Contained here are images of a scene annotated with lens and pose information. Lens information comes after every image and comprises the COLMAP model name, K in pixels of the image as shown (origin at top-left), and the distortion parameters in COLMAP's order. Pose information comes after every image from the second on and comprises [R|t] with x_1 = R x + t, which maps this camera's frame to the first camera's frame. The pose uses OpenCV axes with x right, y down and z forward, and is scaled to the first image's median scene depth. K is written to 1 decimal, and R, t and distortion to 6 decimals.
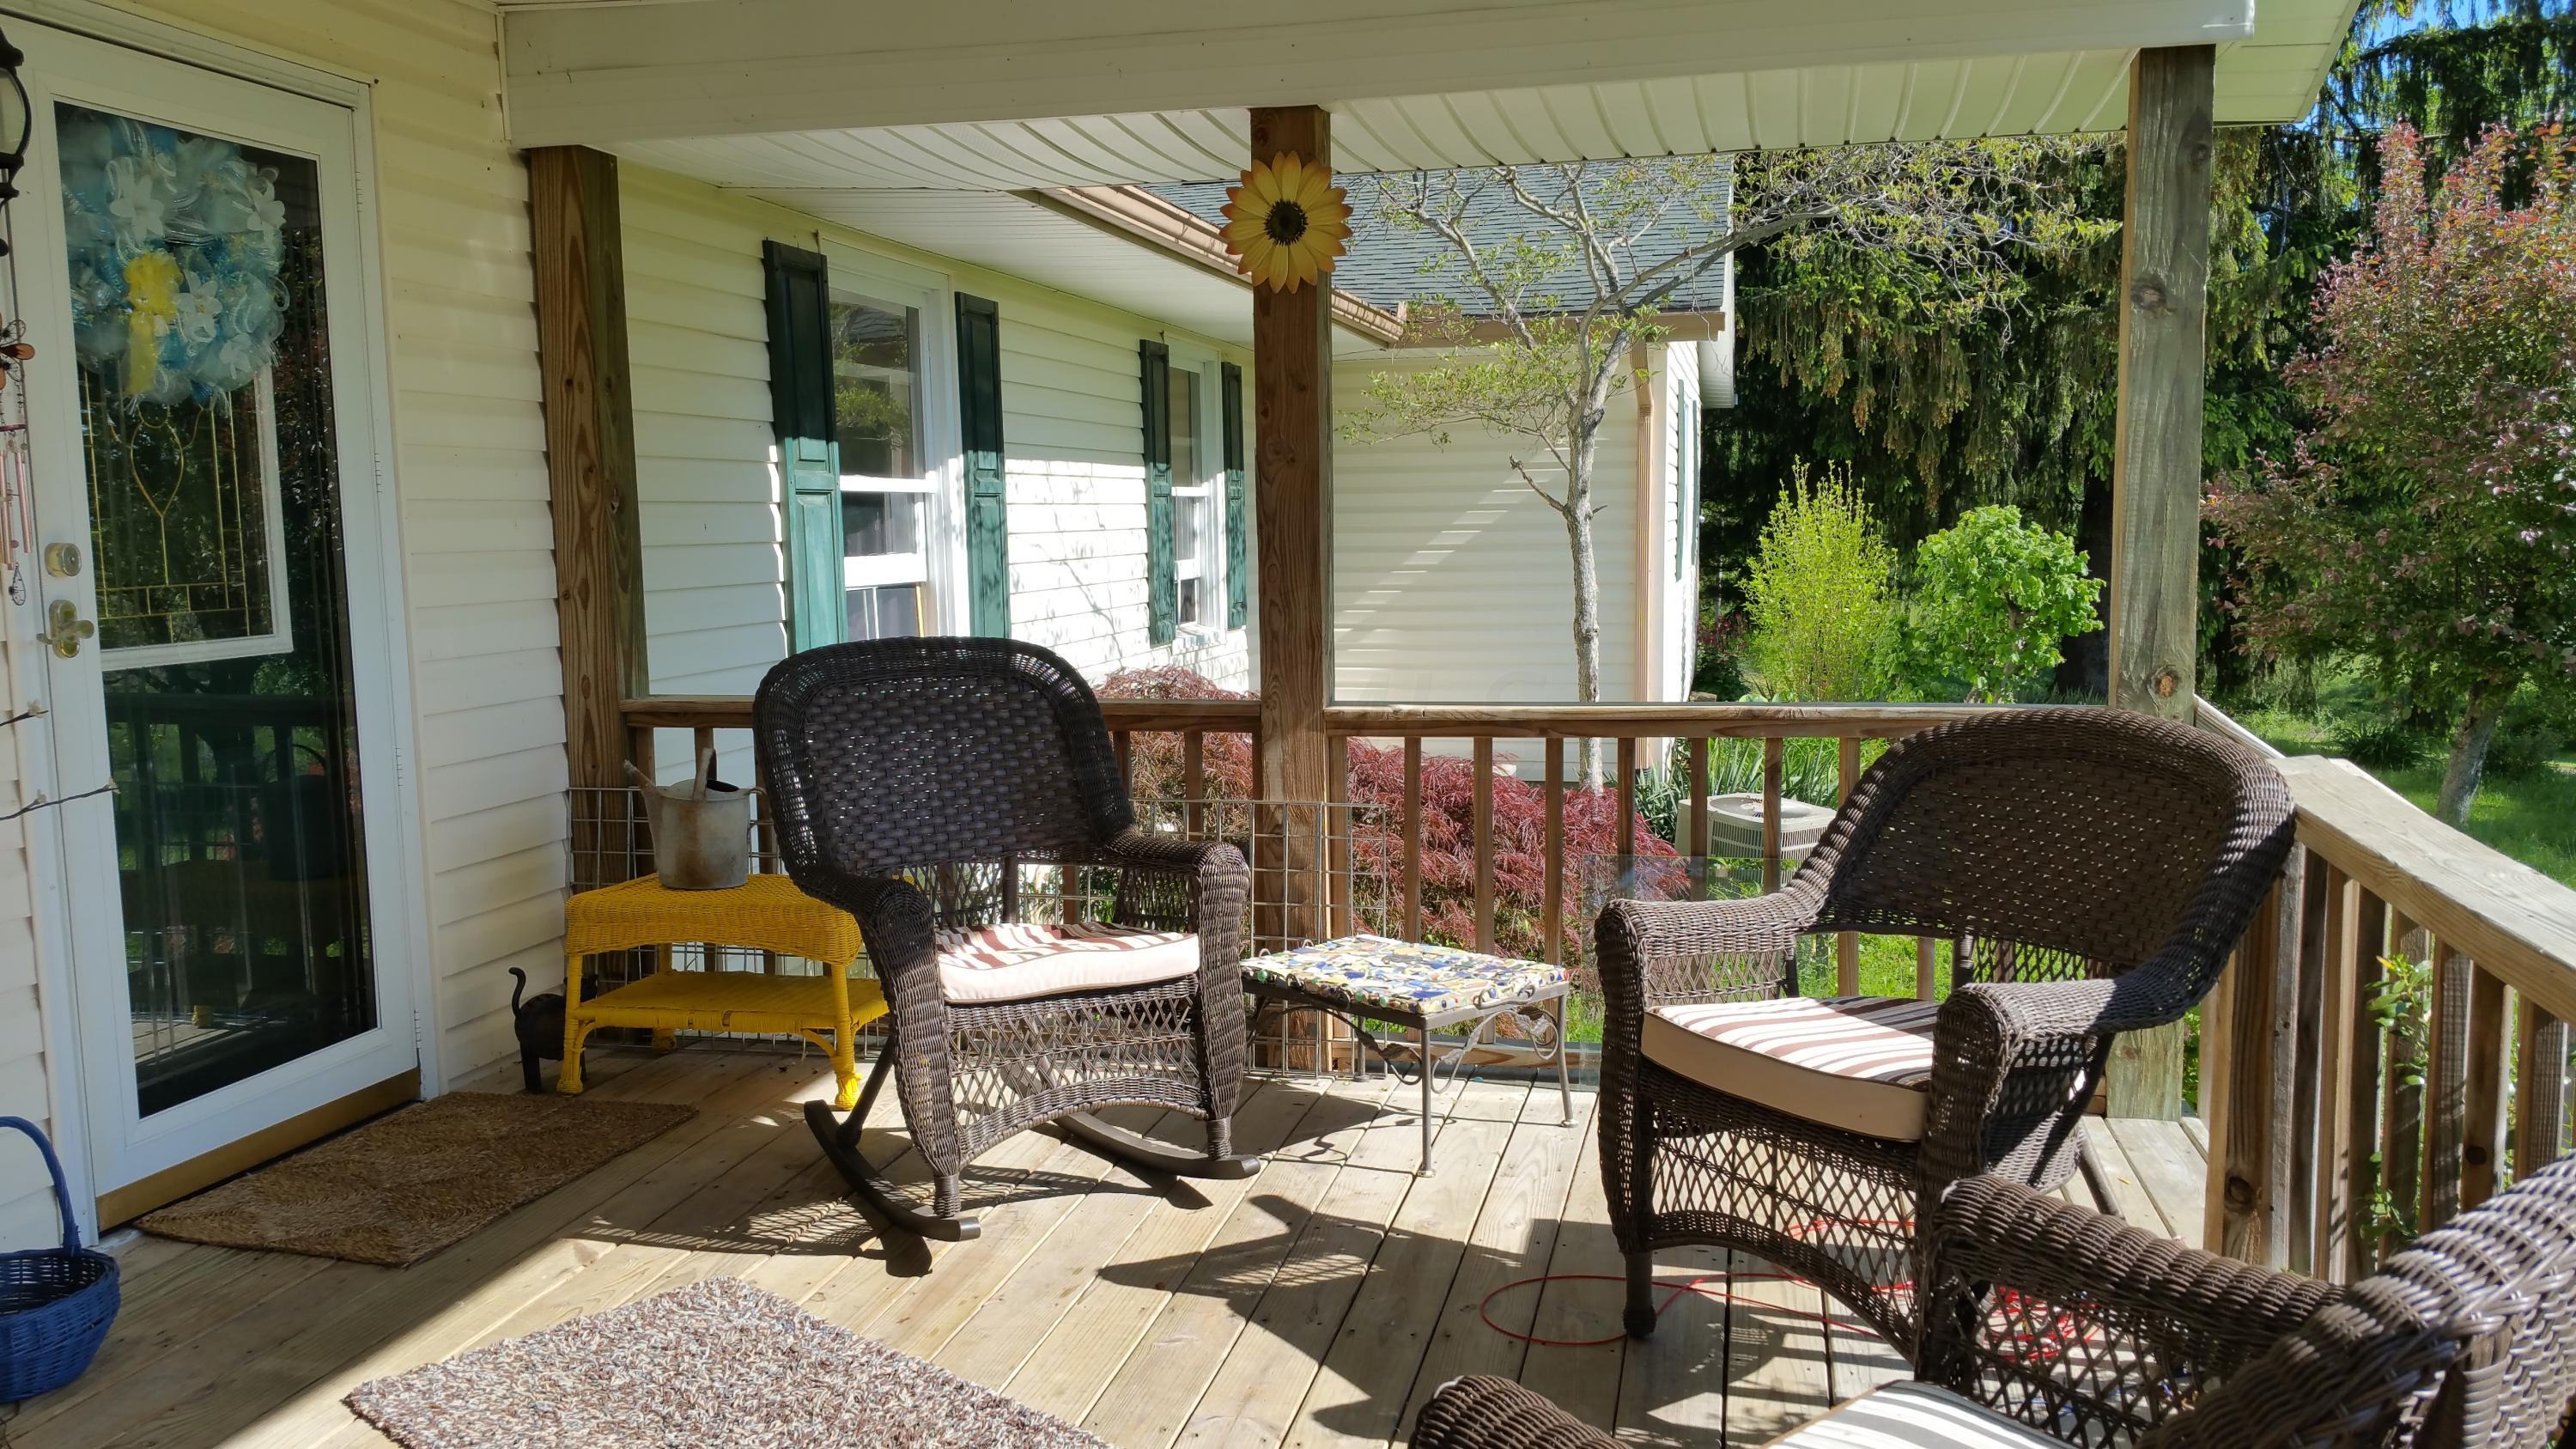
lens RADIAL K [[2017.0, 0, 1289.3], [0, 2017.0, 779.8], [0, 0, 1]] dist [0.138911, -0.280299]
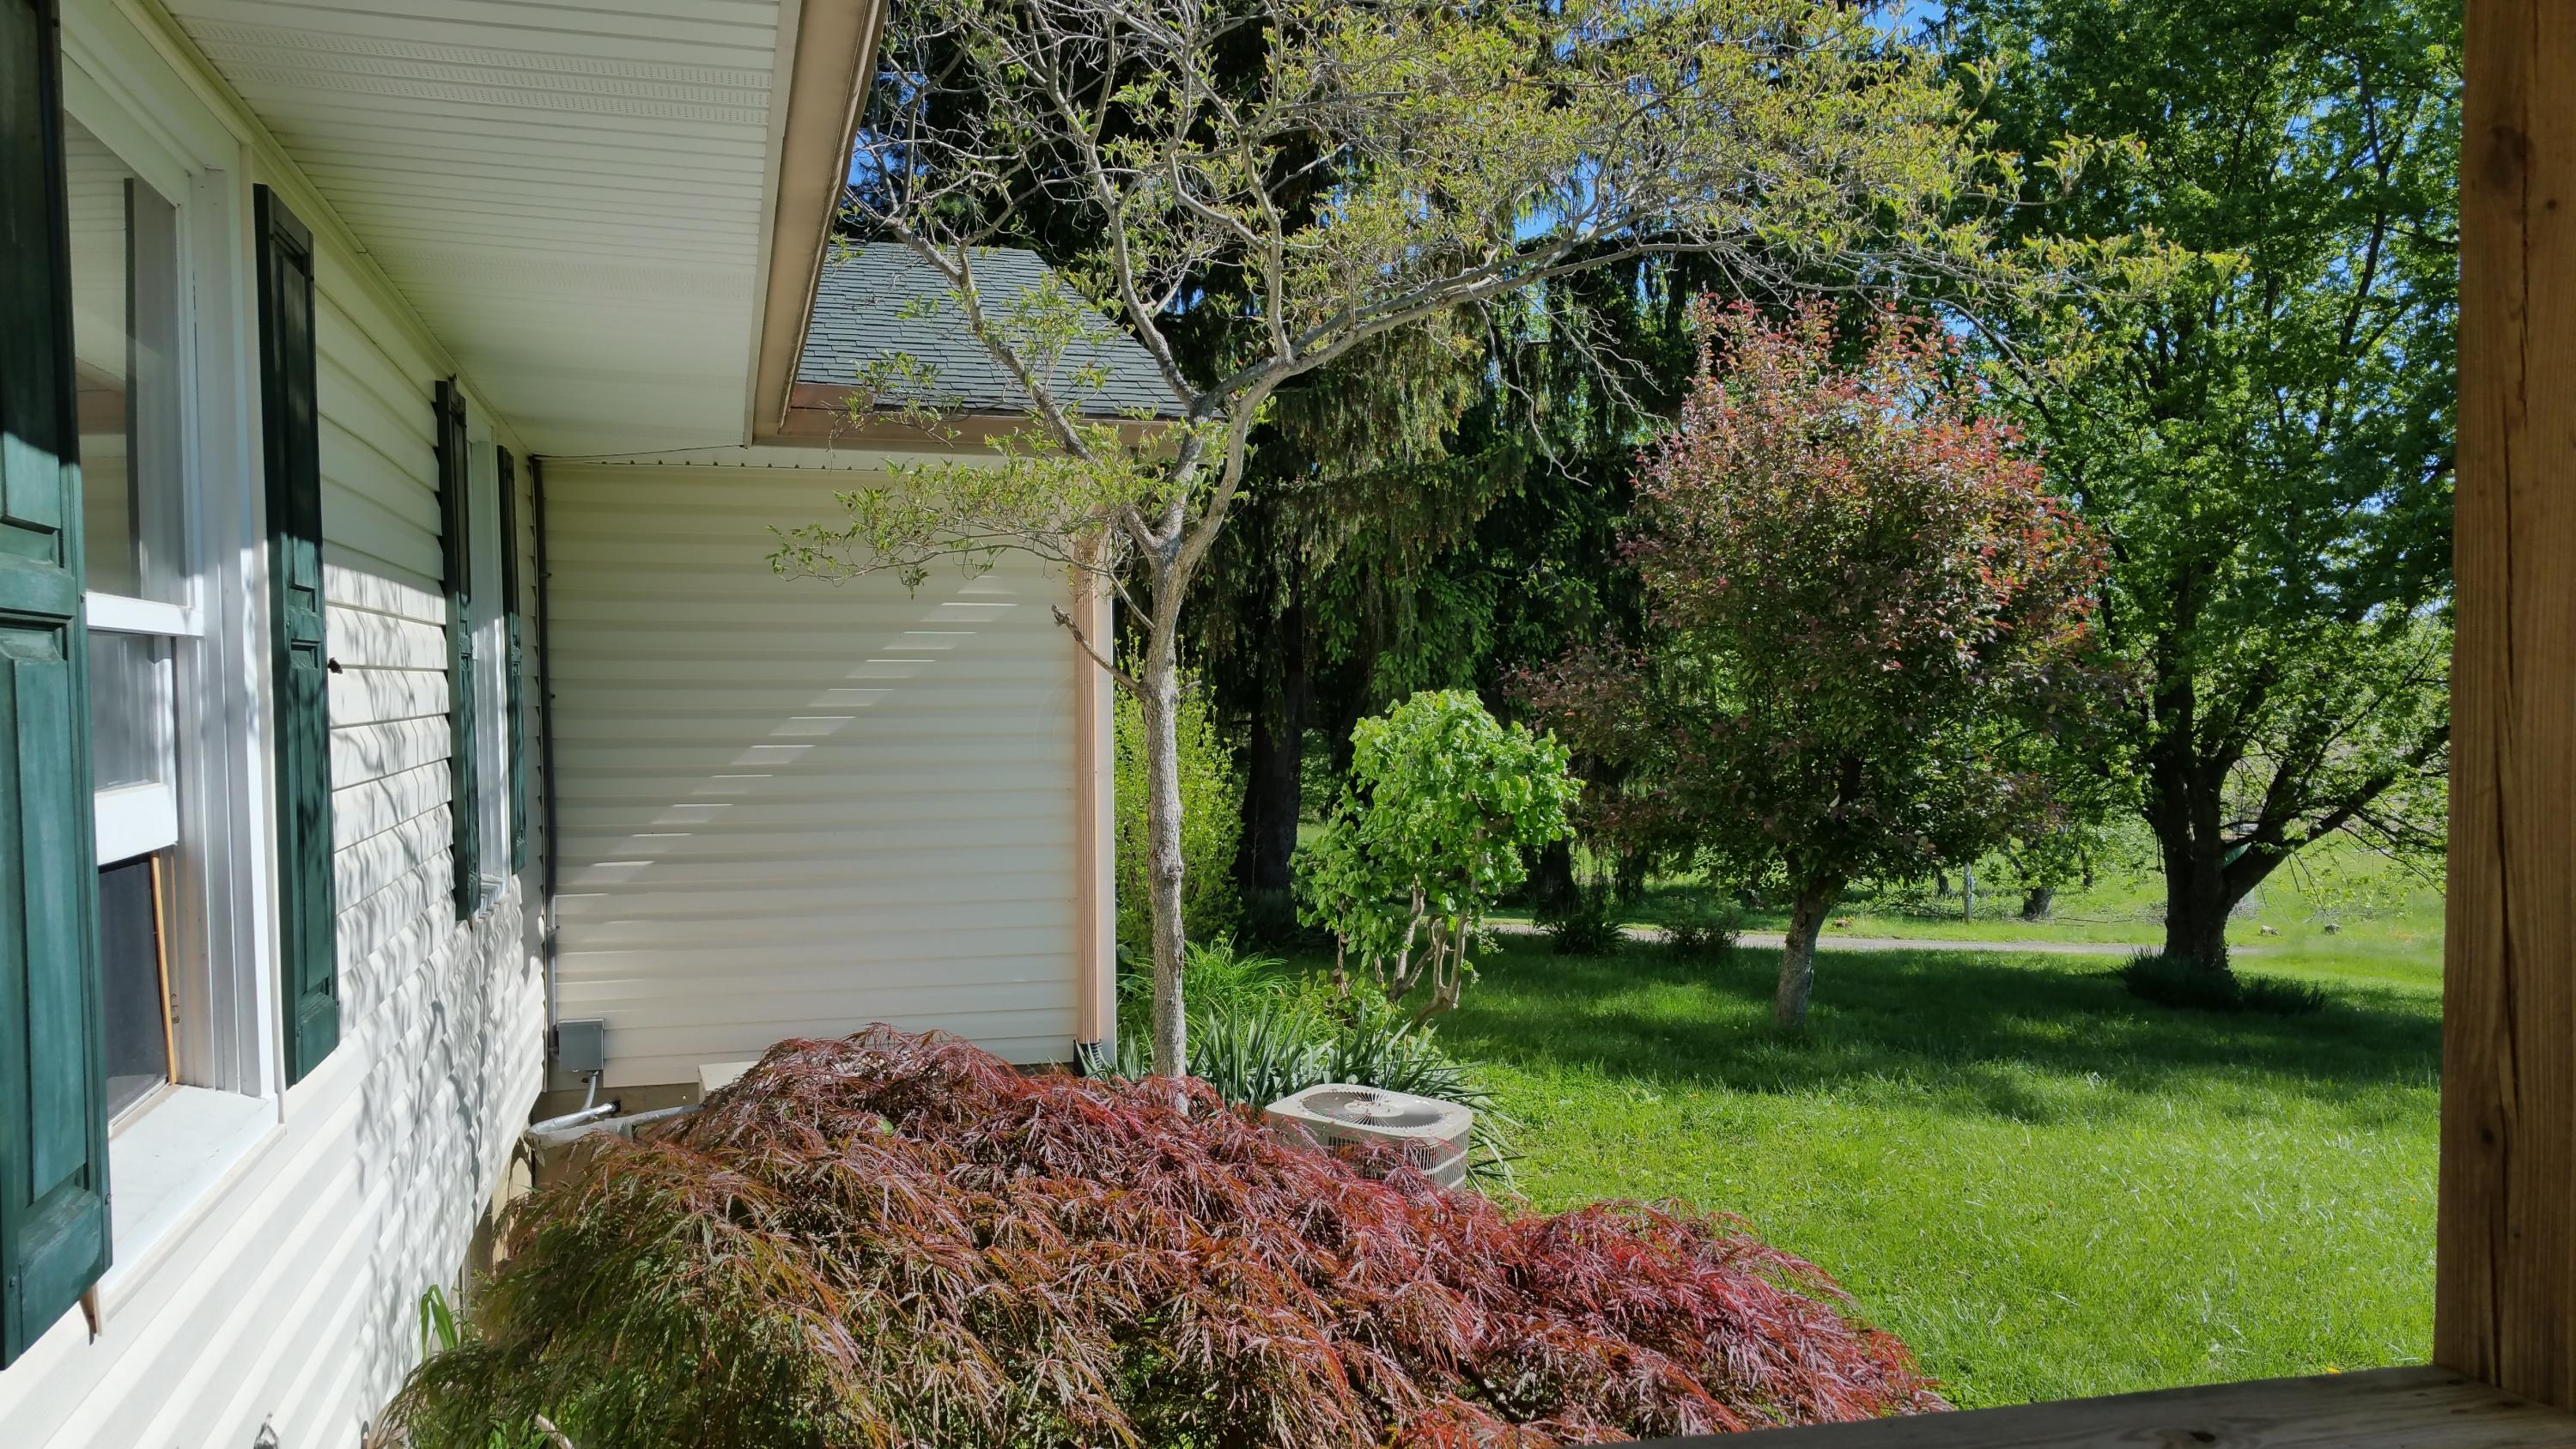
lens RADIAL K [[2017.0, 0, 1289.3], [0, 2017.0, 779.8], [0, 0, 1]] dist [0.138911, -0.280299]
pose [[0.874698, -0.012989, 0.484495, -0.271392], [0.055419, 0.995765, -0.073356, -0.100074], [-0.481490, 0.091015, 0.871713, 0.770817]]
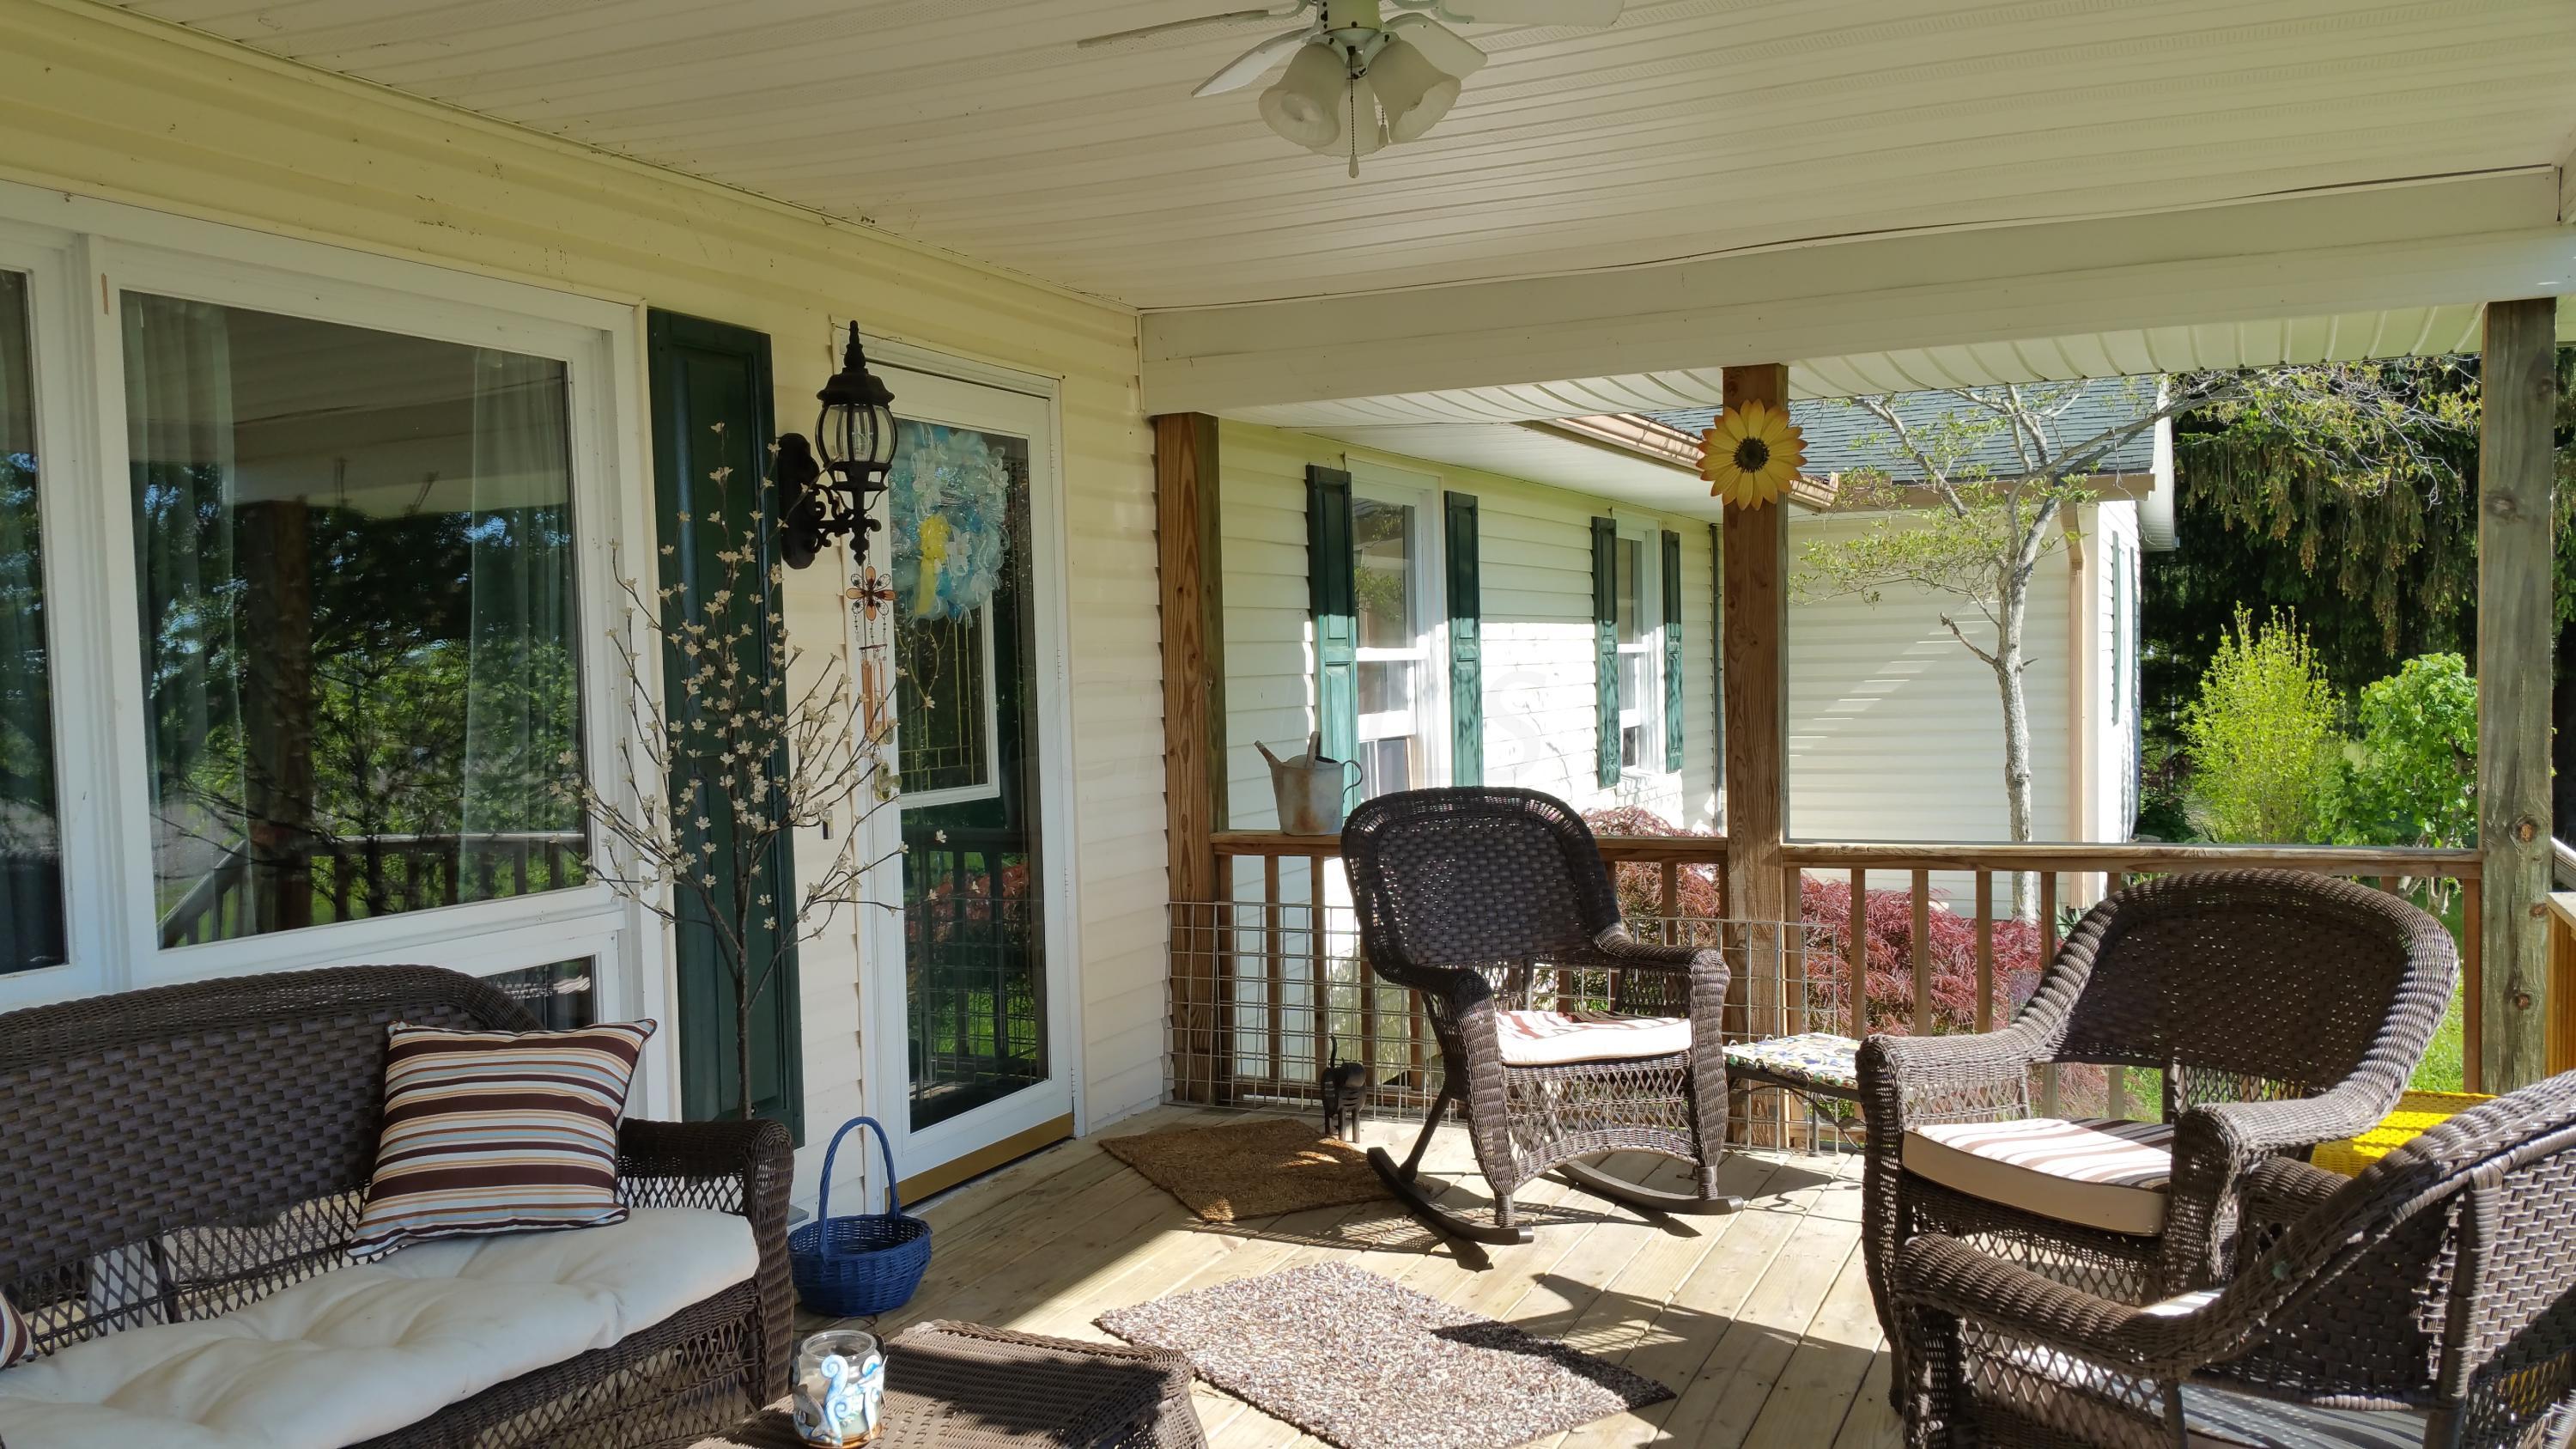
lens RADIAL K [[2017.0, 0, 1289.3], [0, 2017.0, 779.8], [0, 0, 1]] dist [0.138911, -0.280299]
pose [[0.979982, 0.002264, -0.199075, -0.026741], [-0.015677, 0.997708, -0.065828, 0.009735], [0.198470, 0.067631, 0.977771, -0.229807]]
